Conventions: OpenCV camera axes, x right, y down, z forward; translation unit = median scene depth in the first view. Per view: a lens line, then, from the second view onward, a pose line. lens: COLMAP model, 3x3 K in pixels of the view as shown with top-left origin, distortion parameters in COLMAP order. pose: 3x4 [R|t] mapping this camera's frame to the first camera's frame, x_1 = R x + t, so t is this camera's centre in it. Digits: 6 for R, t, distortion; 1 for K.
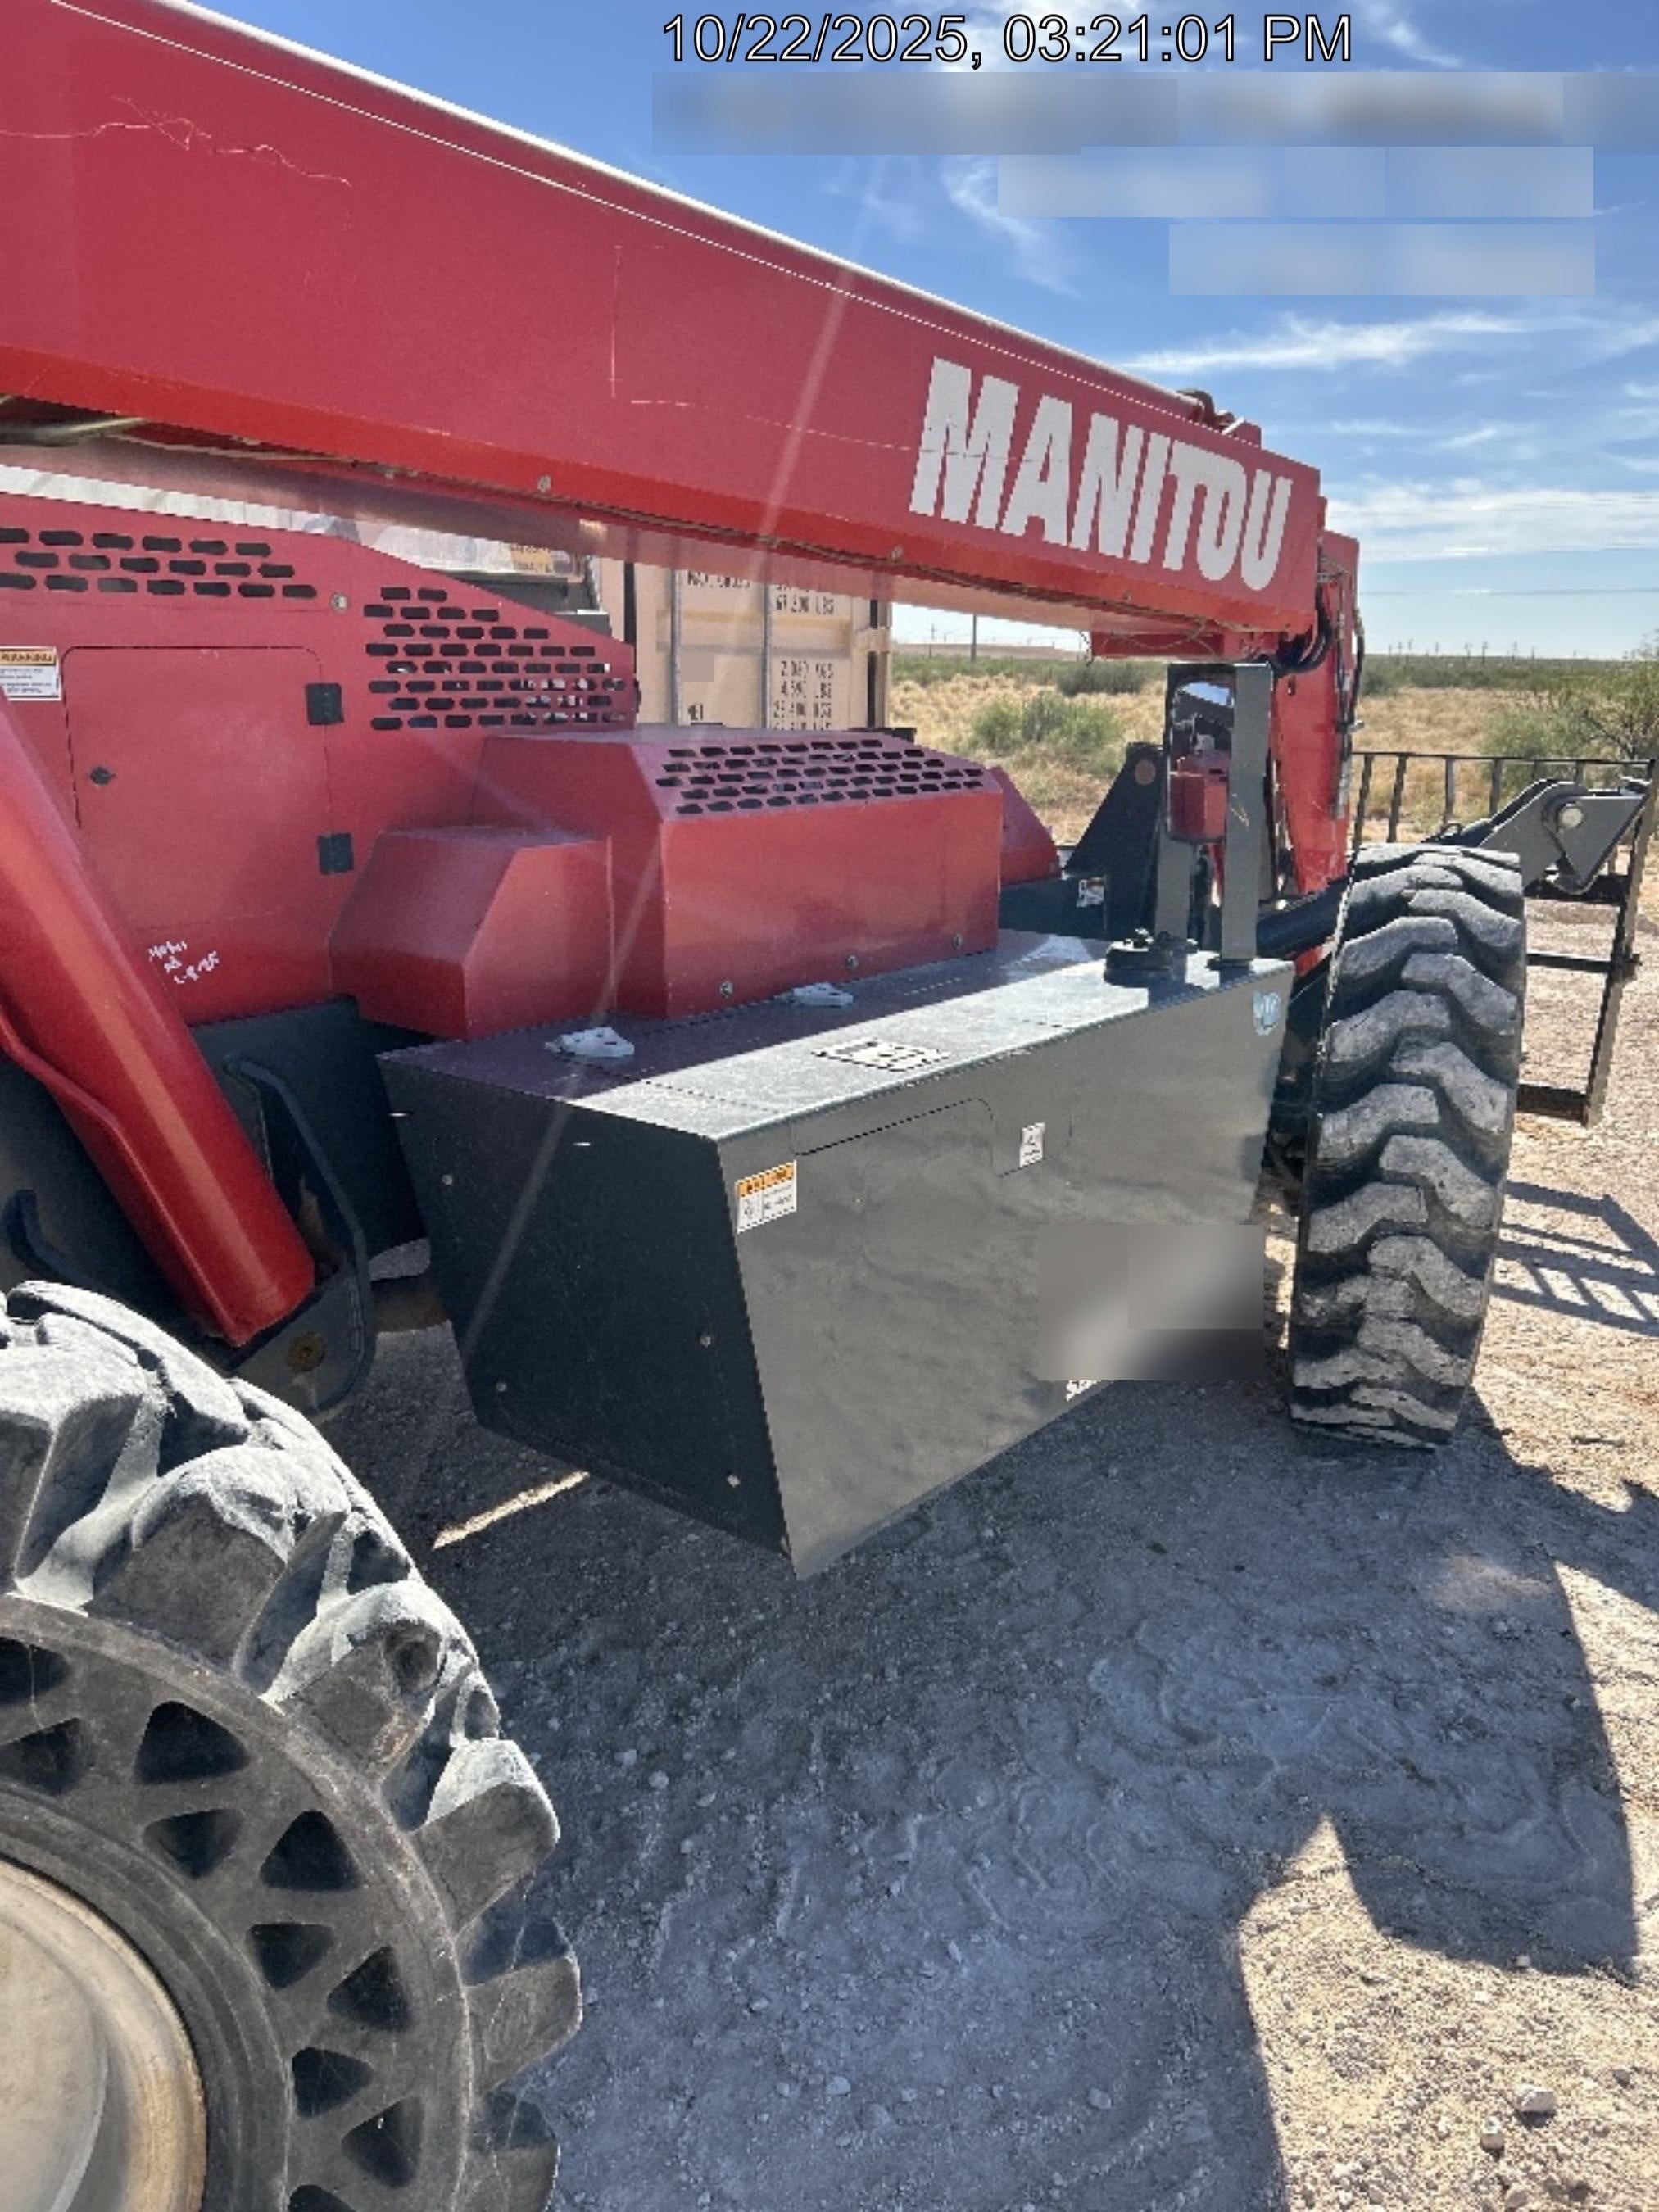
lens RADIAL K [[1691.8, 0, 822.7], [0, 1691.8, 1072.1], [0, 0, 1]] dist [0.078109, -0.105184]
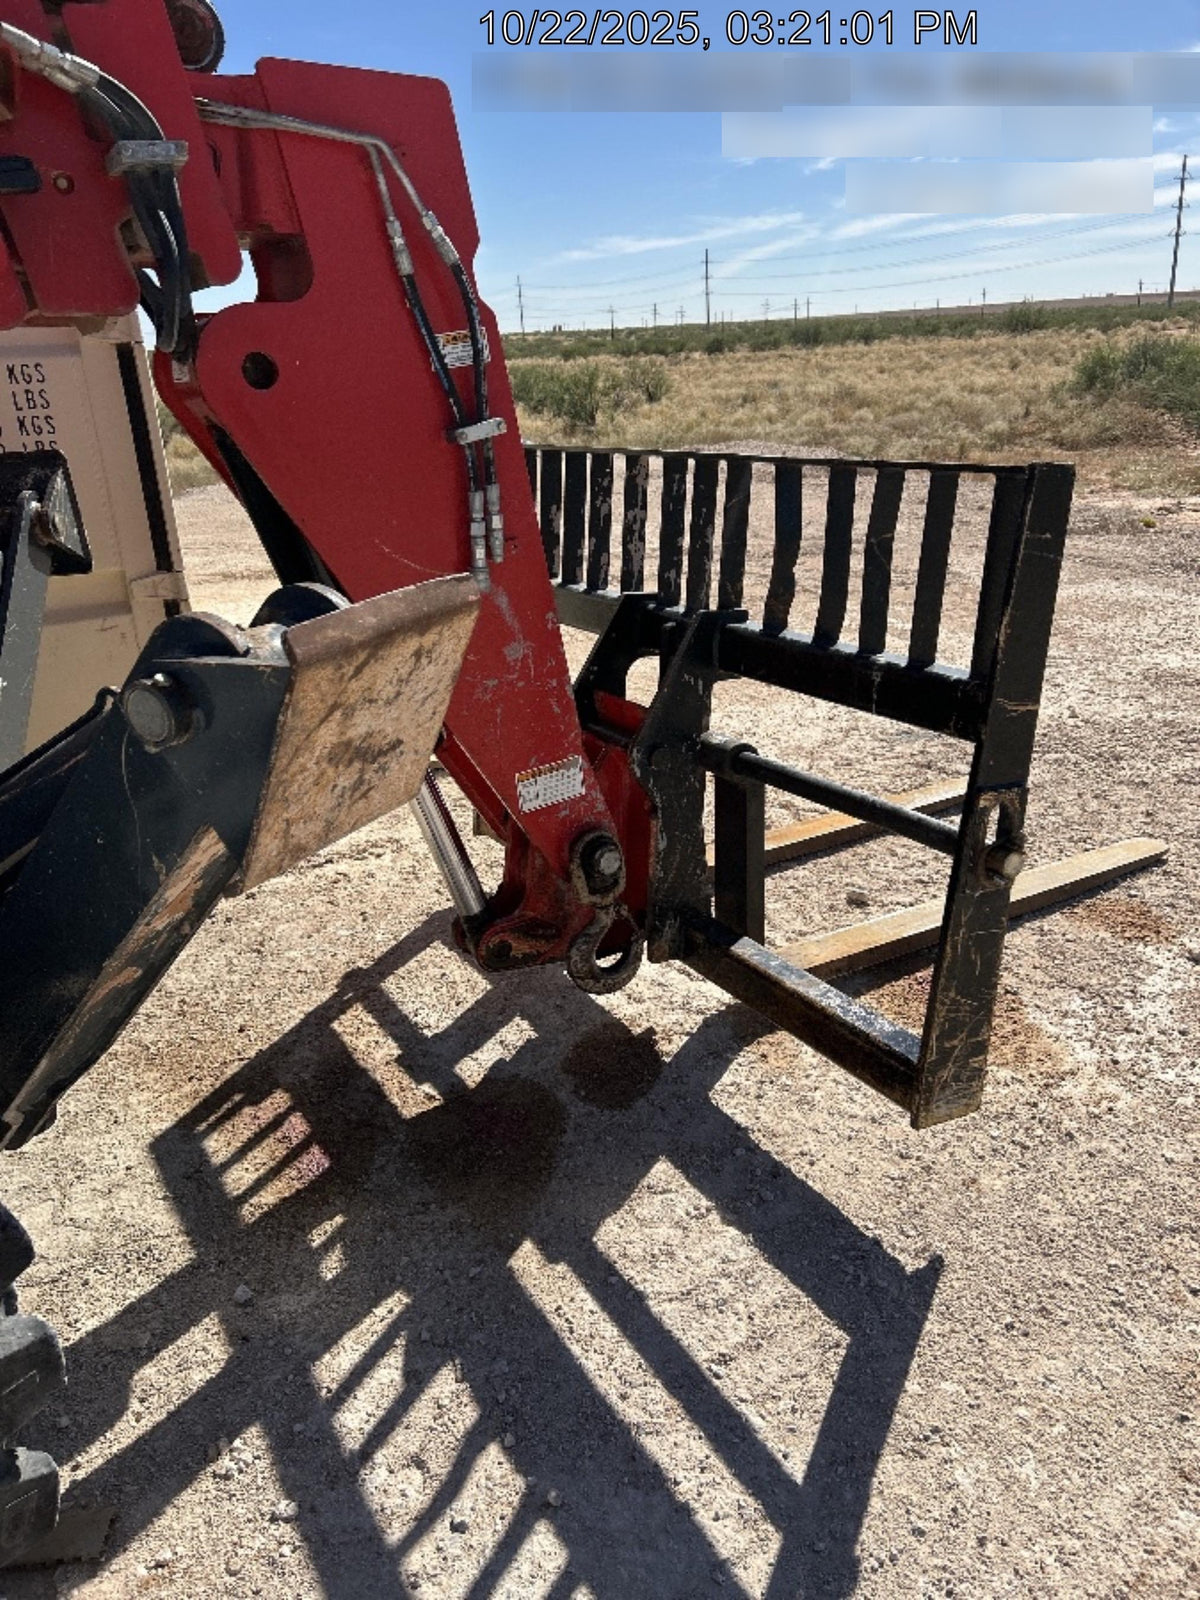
lens RADIAL K [[1223.7, 0, 595.1], [0, 1223.7, 775.5], [0, 0, 1]] dist [0.078109, -0.105184]
pose [[0.941468, 0.041549, -0.334531, 0.771565], [-0.006584, 0.994452, 0.104982, -0.204486], [0.337037, -0.096634, 0.936519, 0.955843]]
